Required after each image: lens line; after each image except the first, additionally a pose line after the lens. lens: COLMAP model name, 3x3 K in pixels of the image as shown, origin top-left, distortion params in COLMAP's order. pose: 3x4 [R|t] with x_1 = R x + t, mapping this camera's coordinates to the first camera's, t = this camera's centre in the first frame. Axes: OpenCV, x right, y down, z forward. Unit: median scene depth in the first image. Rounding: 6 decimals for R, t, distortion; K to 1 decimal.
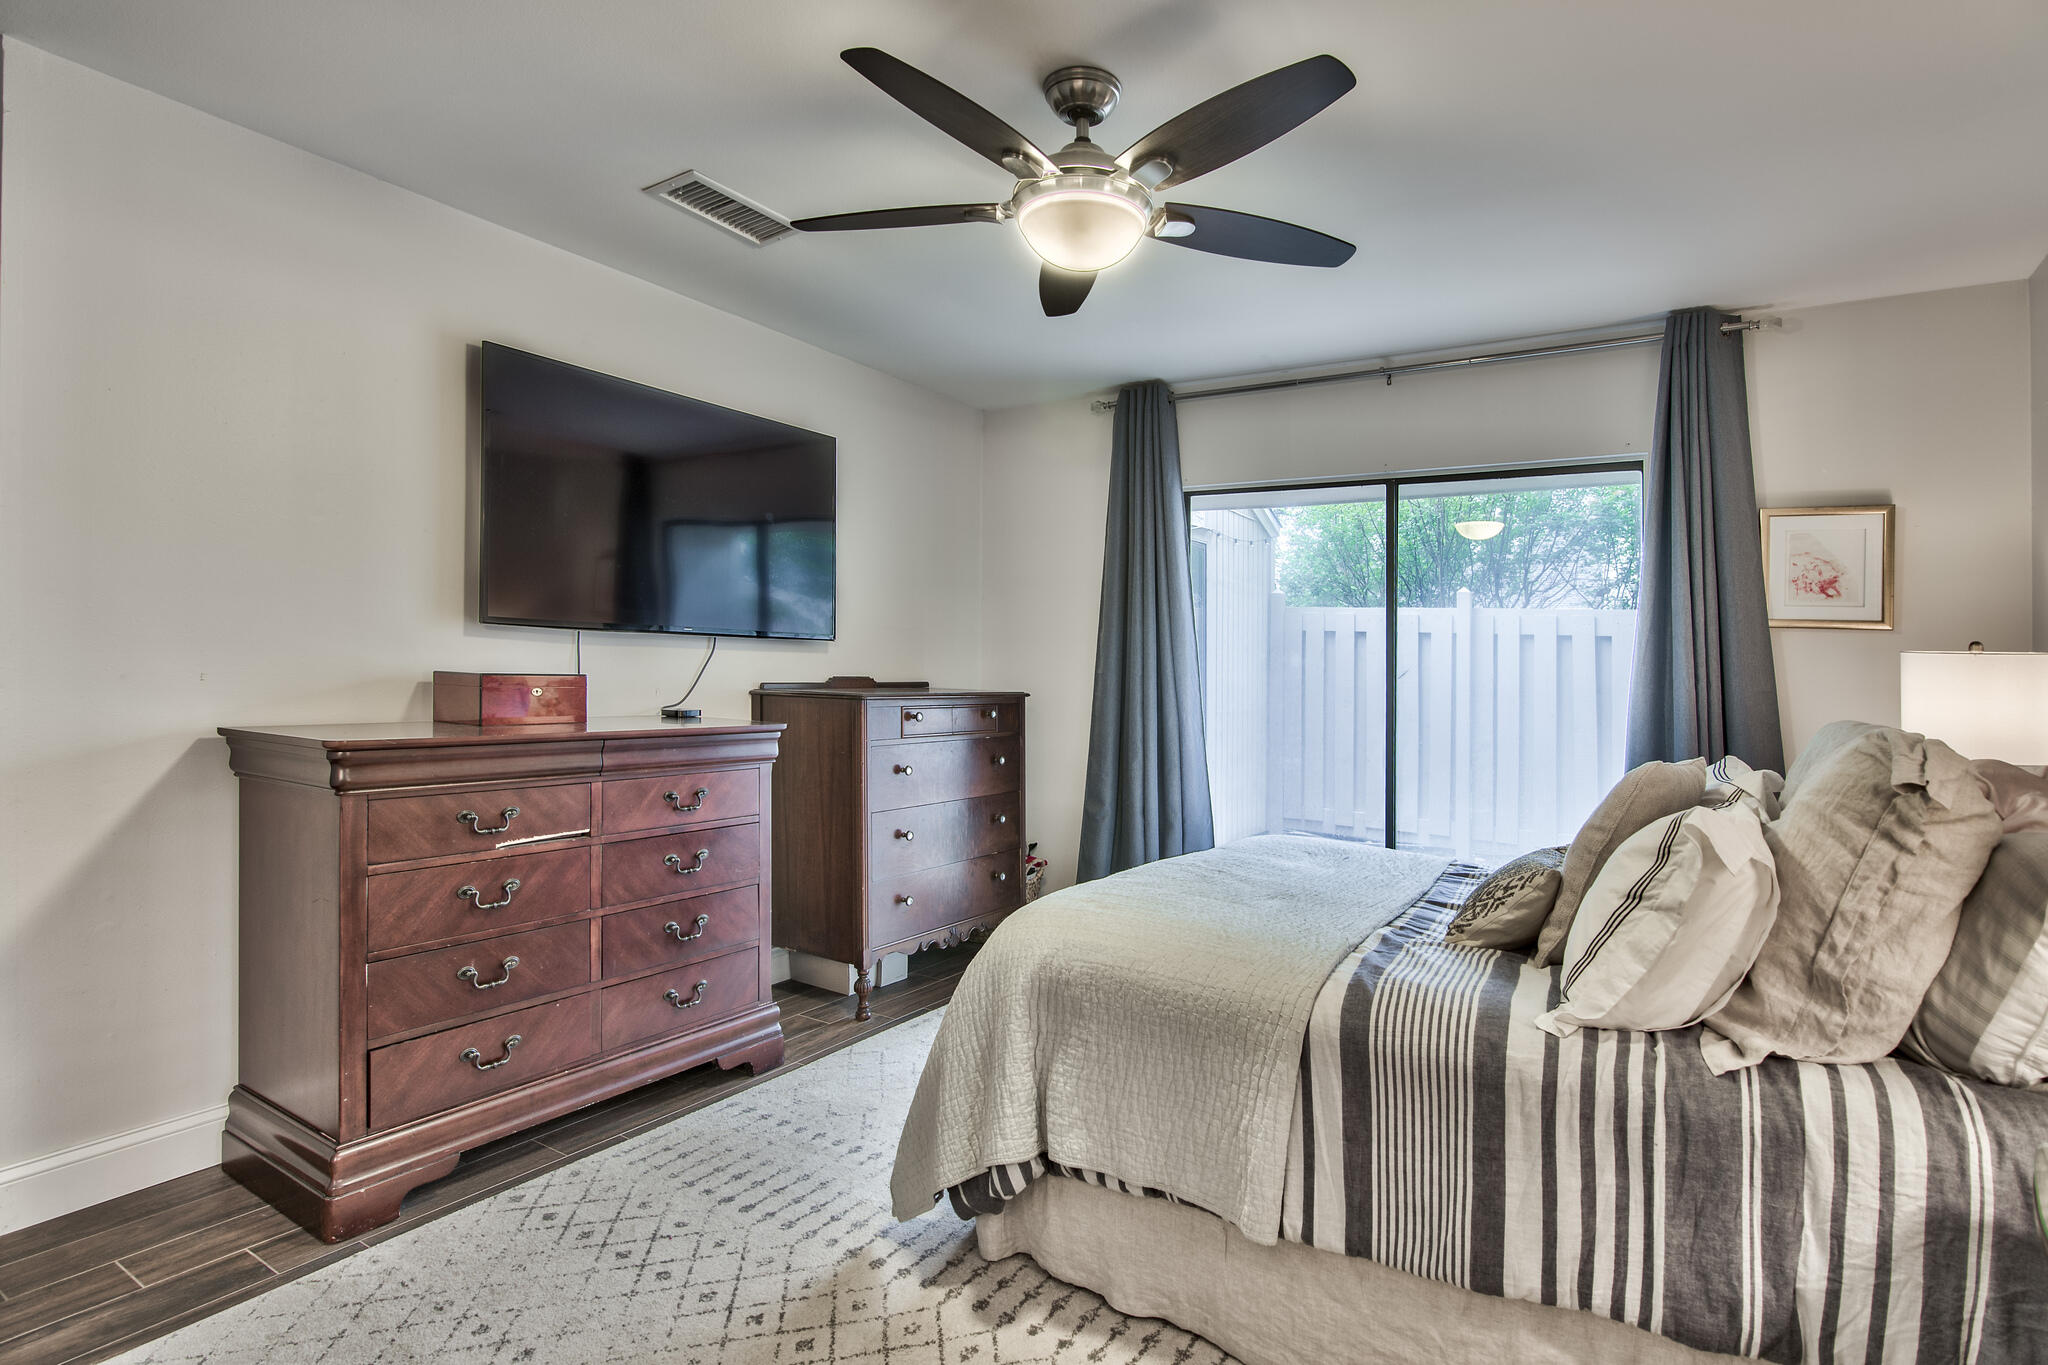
lens RADIAL K [[1040.4, 0, 1028.7], [0, 1040.4, 677.1], [0, 0, 1]] dist [-0.013475, 0.000160]
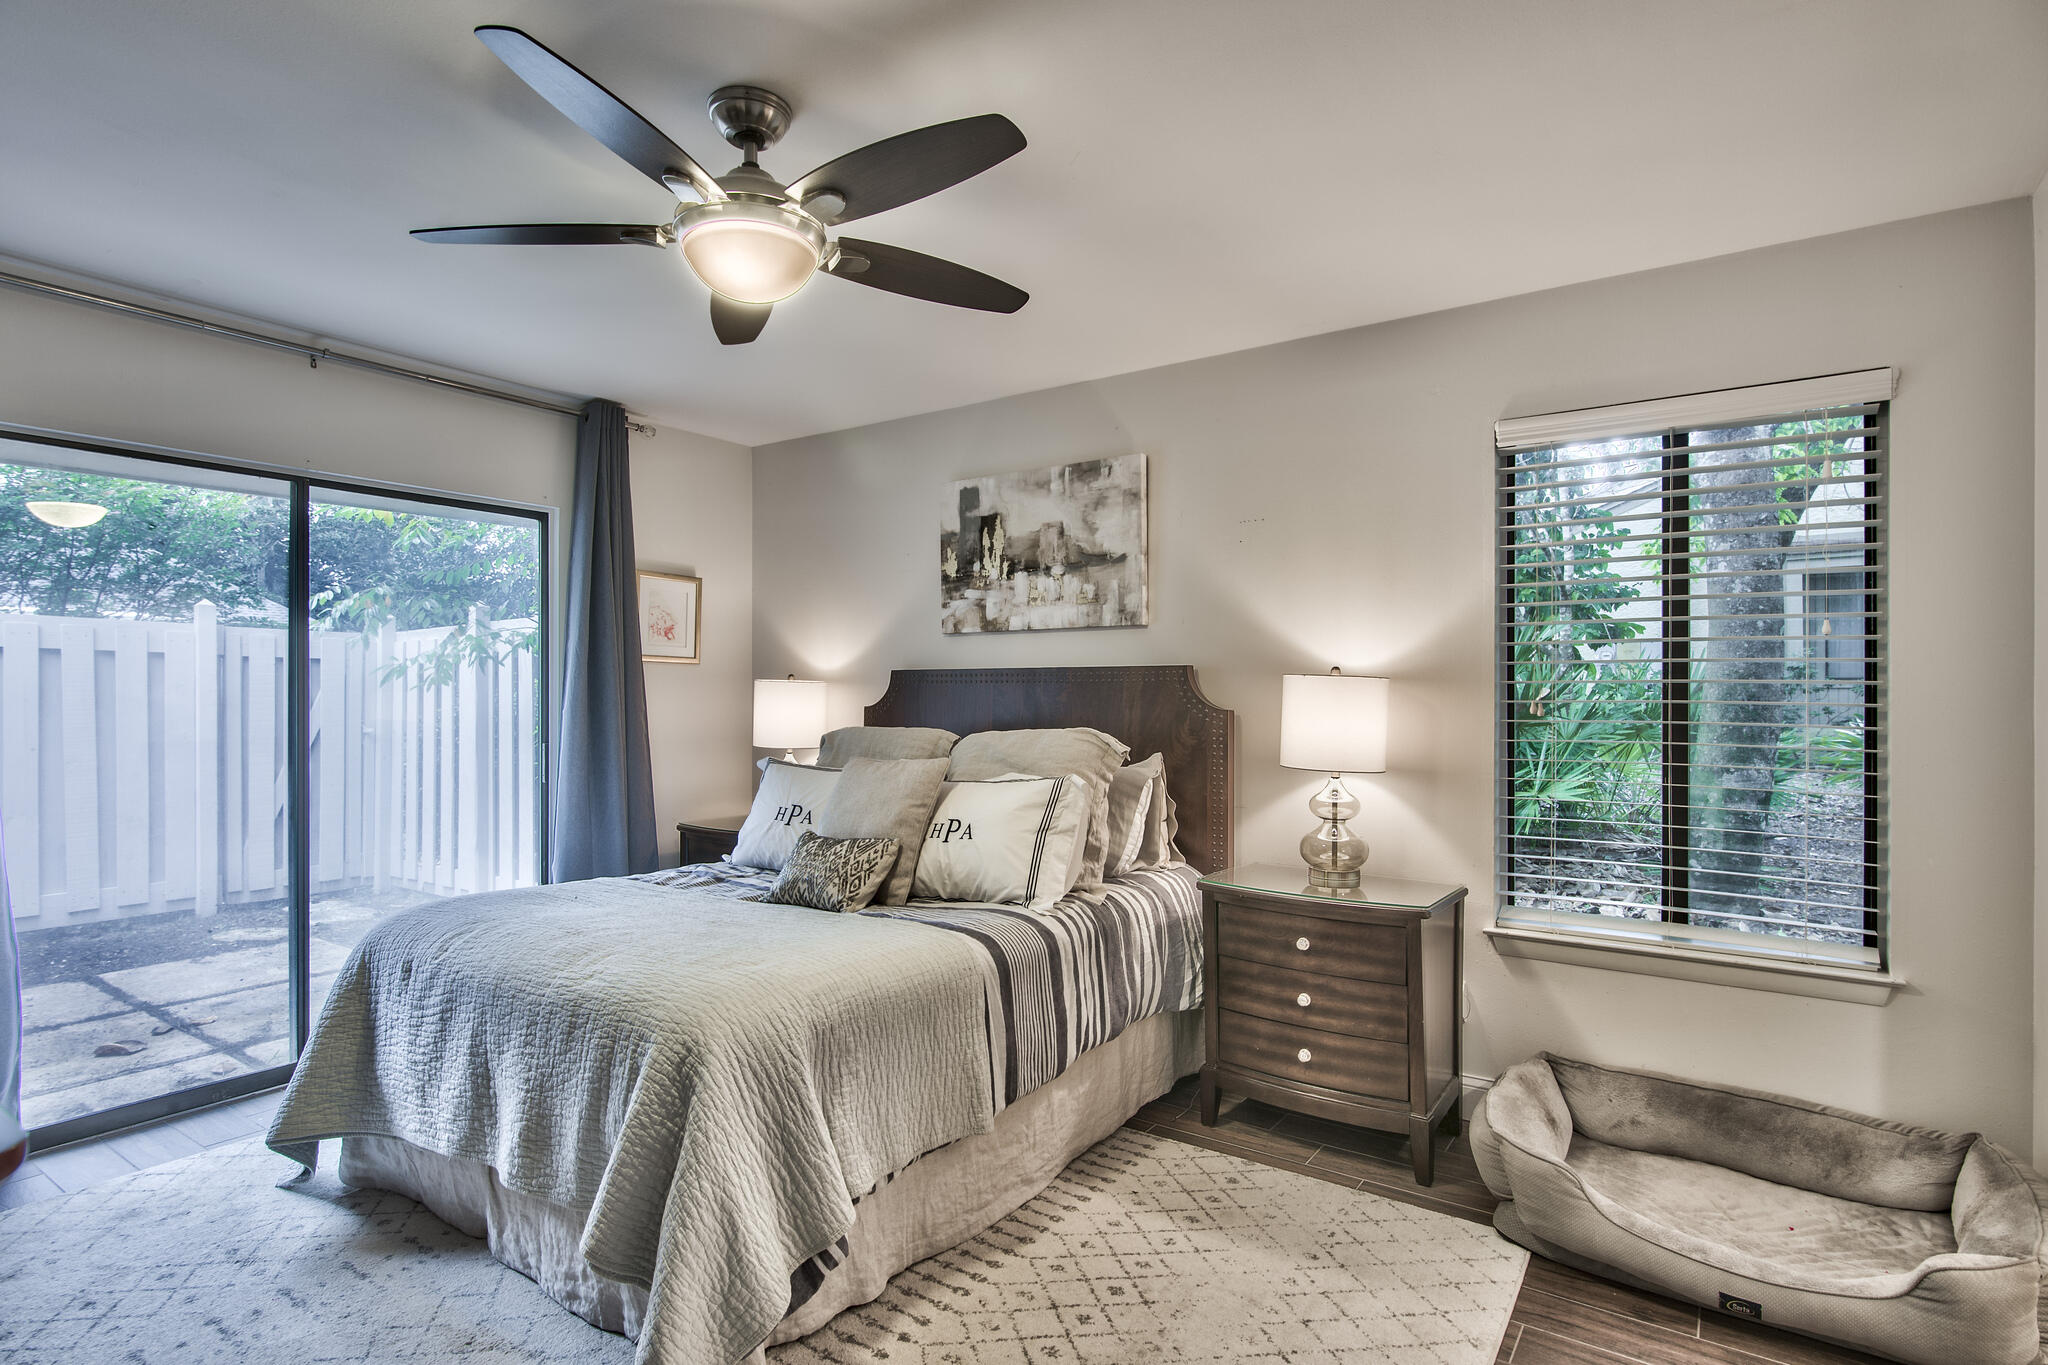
lens RADIAL K [[1040.4, 0, 1036.6], [0, 1040.4, 685.5], [0, 0, 1]] dist [-0.013475, 0.000160]
pose [[0.031660, -0.016276, 0.999366, -0.930501], [0.012975, 0.999790, 0.015872, -0.051081], [-0.999414, 0.012465, 0.031864, 0.732023]]
